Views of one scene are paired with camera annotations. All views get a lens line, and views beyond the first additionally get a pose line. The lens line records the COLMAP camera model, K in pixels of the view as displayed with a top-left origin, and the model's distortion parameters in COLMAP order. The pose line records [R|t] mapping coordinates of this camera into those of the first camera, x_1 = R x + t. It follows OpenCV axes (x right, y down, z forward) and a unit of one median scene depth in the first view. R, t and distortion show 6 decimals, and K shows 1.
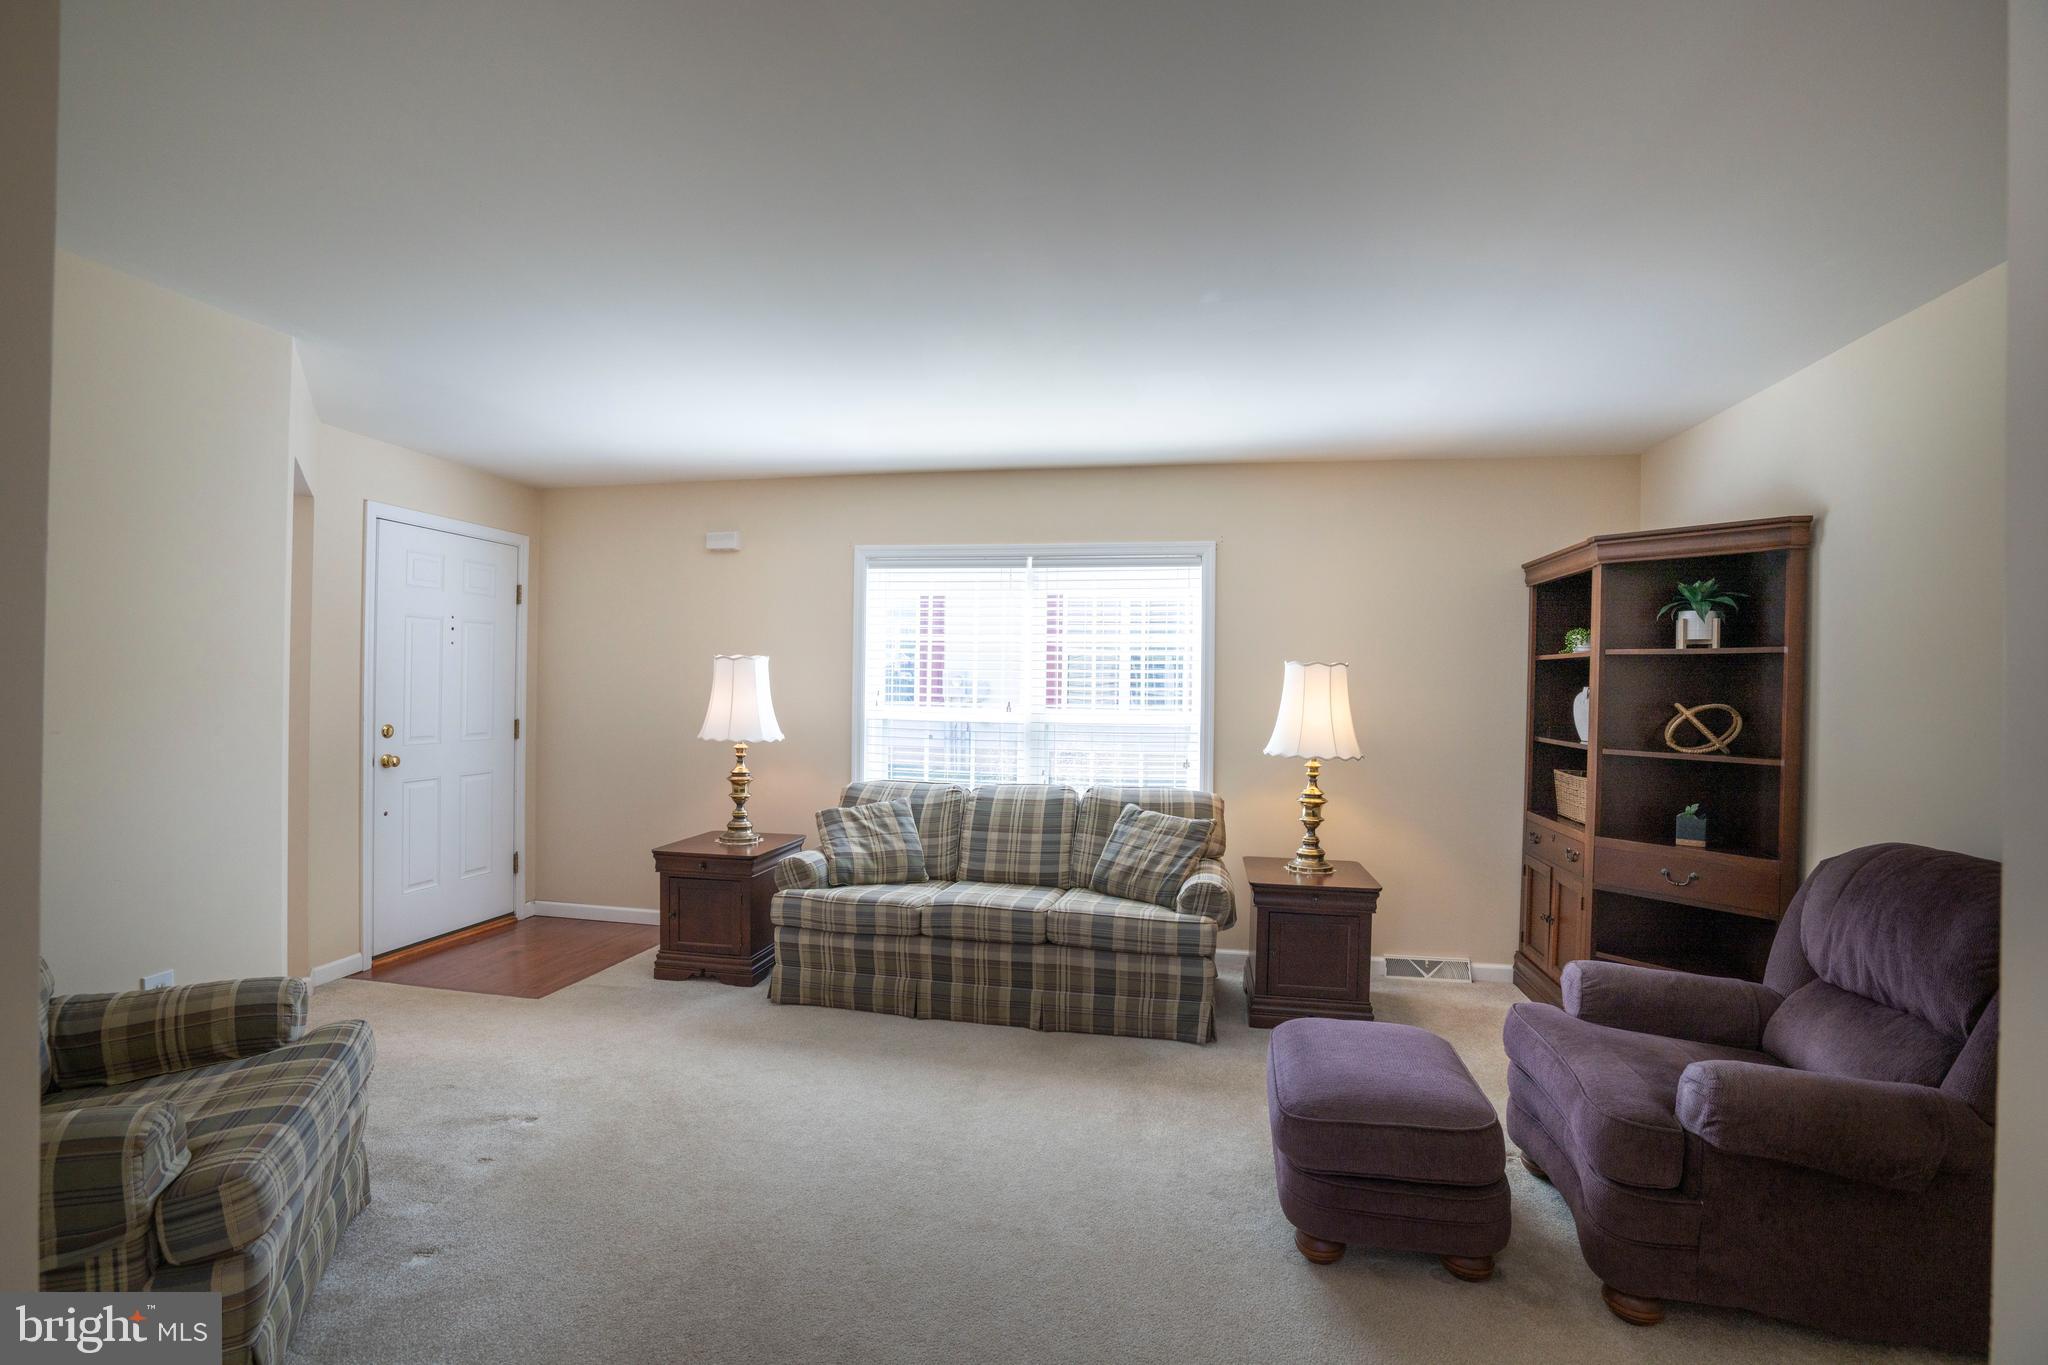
lens RADIAL K [[957.1, 0, 1016.0], [0, 957.1, 683.2], [0, 0, 1]] dist [-0.041206, 0.012086]
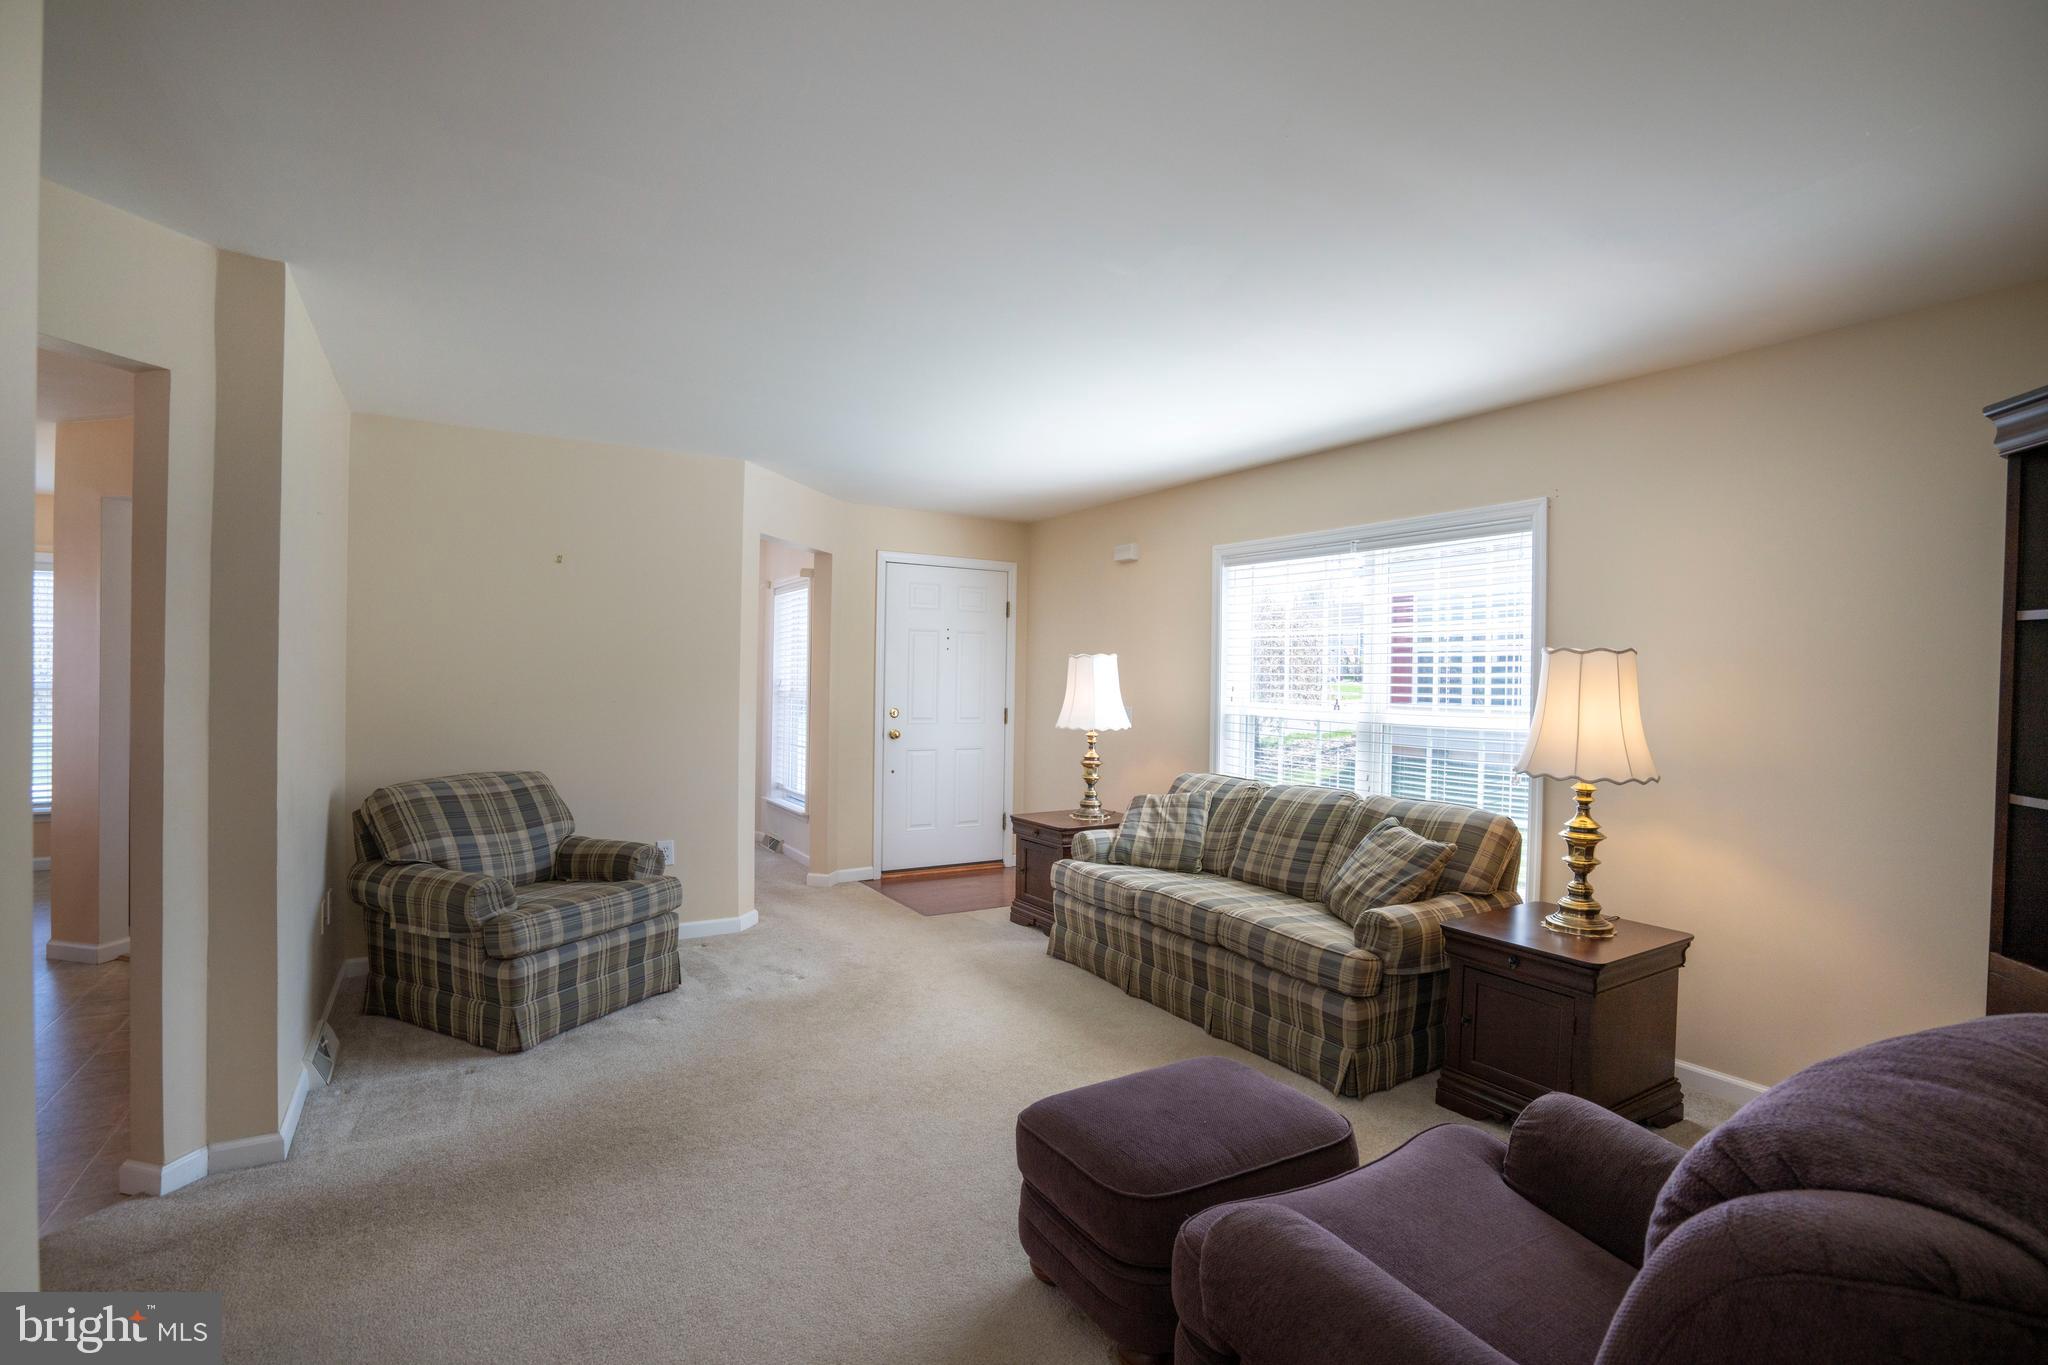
lens RADIAL K [[957.1, 0, 1009.1], [0, 957.1, 678.5], [0, 0, 1]] dist [-0.041206, 0.012086]
pose [[0.675634, -0.000170, -0.737237, 0.529825], [-0.007640, 0.999945, -0.007231, 0.009806], [0.737198, 0.010518, 0.675595, 0.169548]]
